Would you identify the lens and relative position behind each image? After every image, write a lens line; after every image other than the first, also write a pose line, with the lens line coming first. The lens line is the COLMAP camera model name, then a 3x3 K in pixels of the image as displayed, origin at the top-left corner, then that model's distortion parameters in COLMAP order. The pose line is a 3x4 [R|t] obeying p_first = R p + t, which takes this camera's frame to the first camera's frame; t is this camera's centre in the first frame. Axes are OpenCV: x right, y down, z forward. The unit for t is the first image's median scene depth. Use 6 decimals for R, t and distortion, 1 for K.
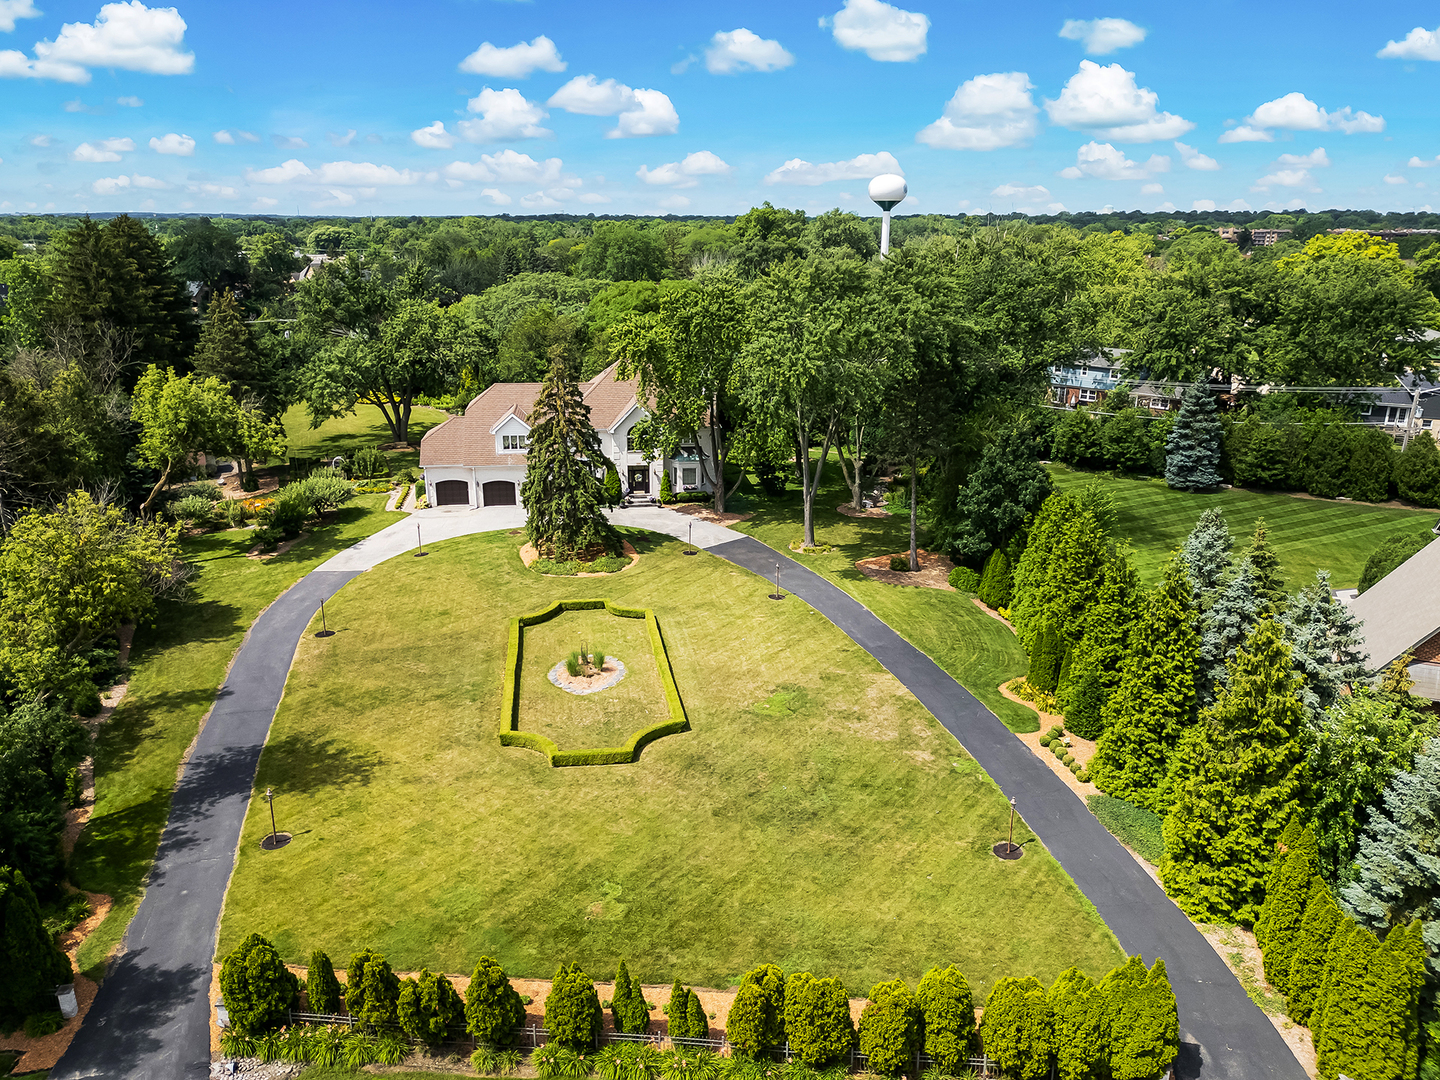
lens RADIAL K [[1025.0, 0, 717.5], [0, 1025.0, 543.7], [0, 0, 1]] dist [0.037334, -0.008109]
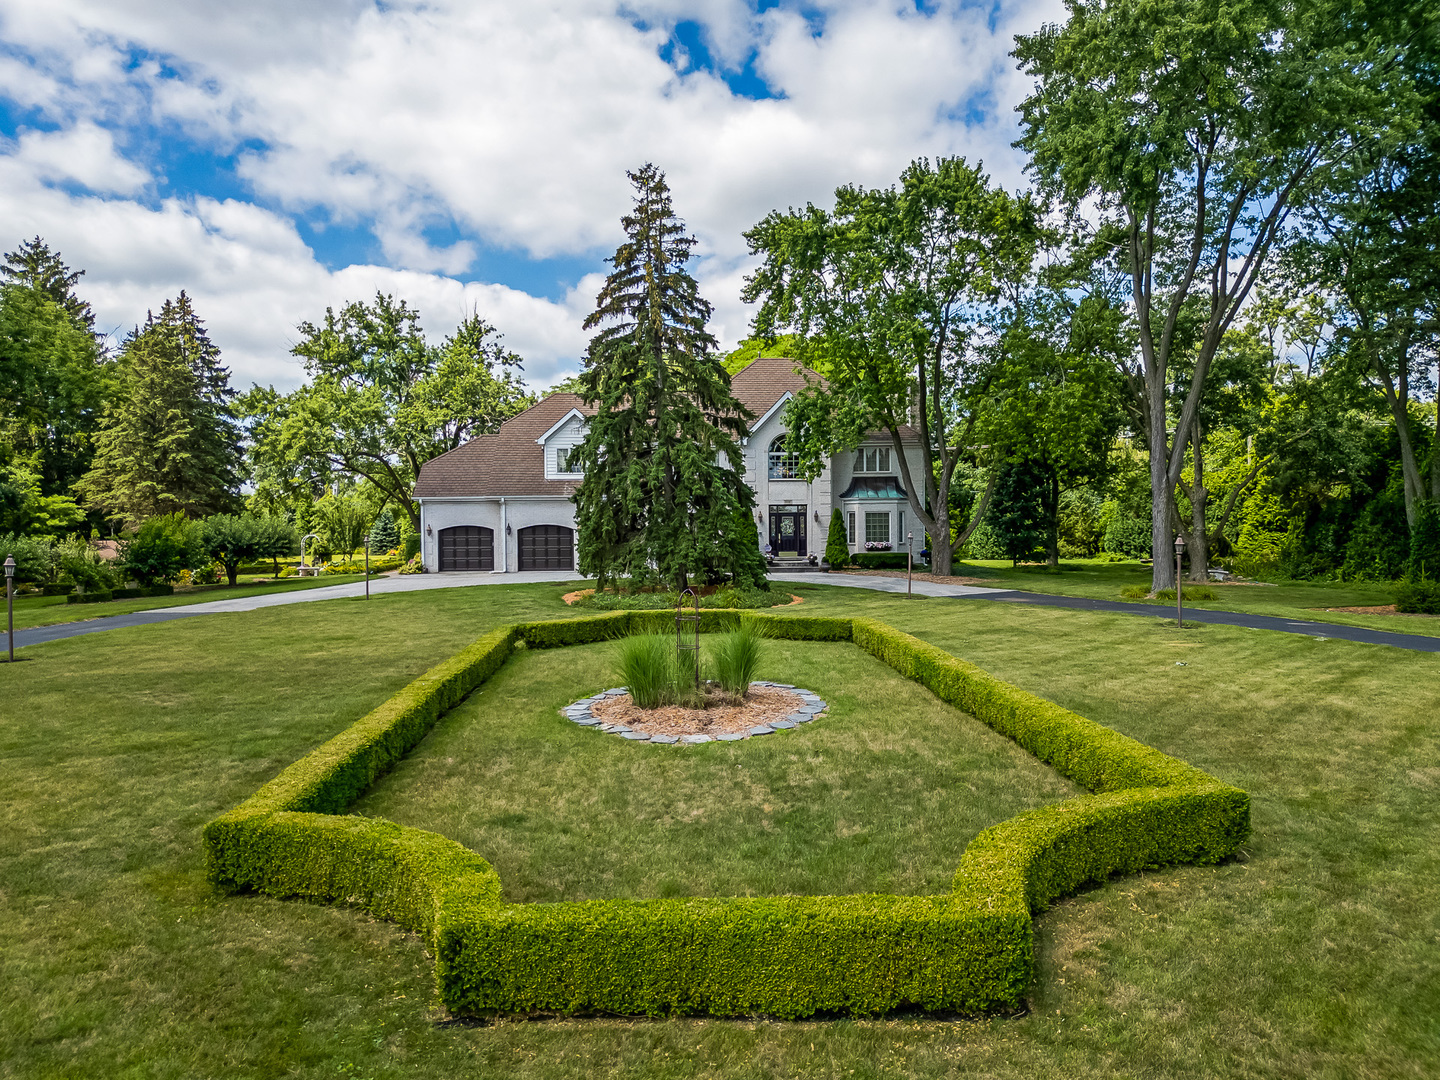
lens RADIAL K [[988.9, 0, 725.5], [0, 988.9, 539.2], [0, 0, 1]] dist [0.030752, 0.000075]
pose [[0.995805, -0.013283, -0.090532, -0.061938], [-0.014500, 0.953997, -0.299465, 0.108724], [0.090345, 0.299522, 0.949802, 0.478635]]
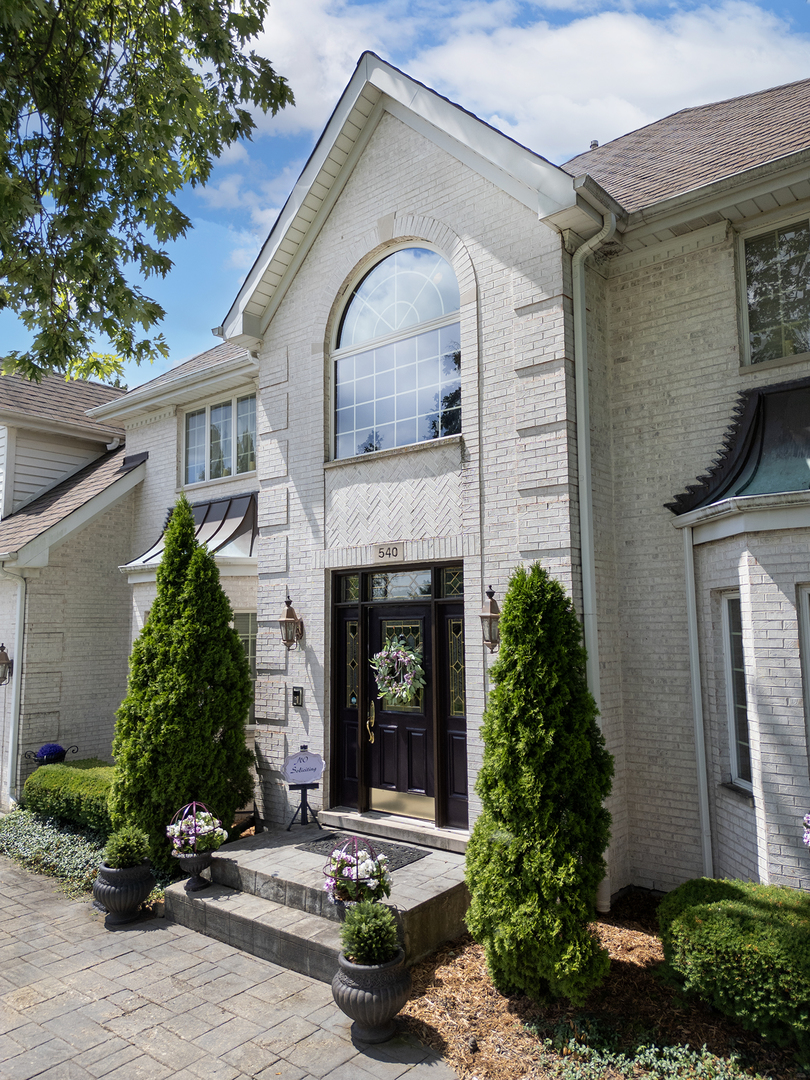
lens RADIAL K [[768.8, 0, 413.7], [0, 768.8, 539.0], [0, 0, 1]] dist [0.037334, -0.008109]
pose [[0.686408, -0.099132, -0.720428, -0.008148], [-0.215519, 0.918430, -0.331719, -0.049614], [0.694547, 0.382960, 0.609053, 0.948134]]
